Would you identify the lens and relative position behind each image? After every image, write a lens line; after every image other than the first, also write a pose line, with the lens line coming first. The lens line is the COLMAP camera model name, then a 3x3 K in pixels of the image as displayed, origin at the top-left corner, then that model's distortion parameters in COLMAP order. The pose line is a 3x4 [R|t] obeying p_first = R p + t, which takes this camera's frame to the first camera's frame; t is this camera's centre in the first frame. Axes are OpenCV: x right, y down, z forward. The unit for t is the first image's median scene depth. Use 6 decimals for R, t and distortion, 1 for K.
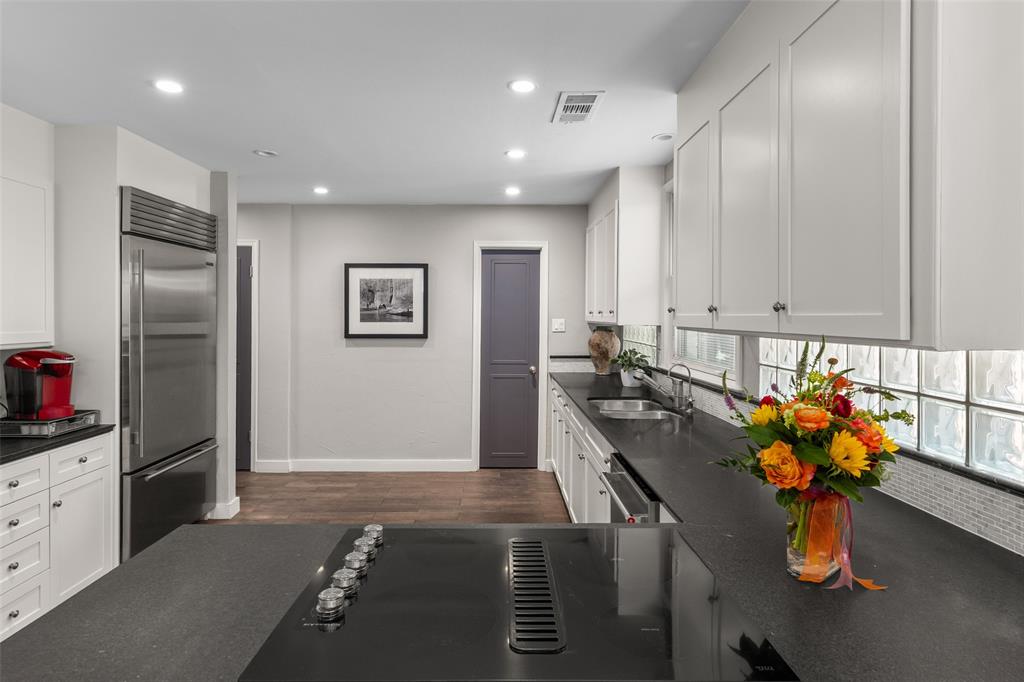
lens RADIAL K [[548.1, 0, 499.3], [0, 548.1, 316.7], [0, 0, 1]] dist [0.002865, 0.000639]
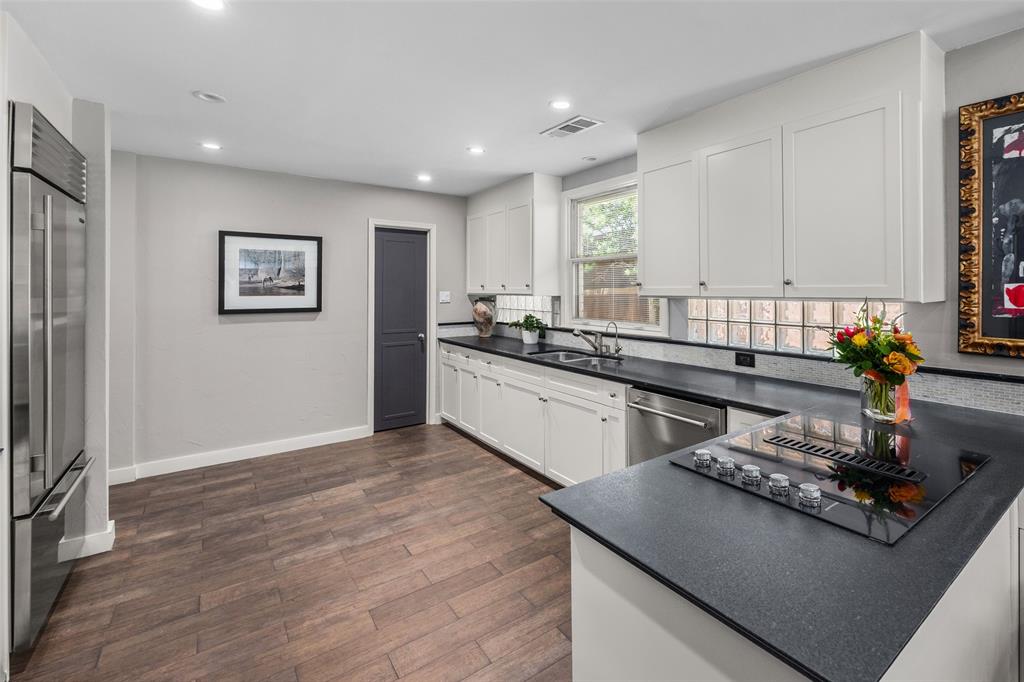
lens RADIAL K [[456.8, 0, 542.6], [0, 456.8, 286.7], [0, 0, 1]] dist [0.003611, -0.001393]
pose [[0.809074, 0.002190, 0.587703, -0.295167], [0.003242, 0.999961, -0.008190, 0.001932], [-0.587698, 0.008532, 0.809035, 0.088433]]
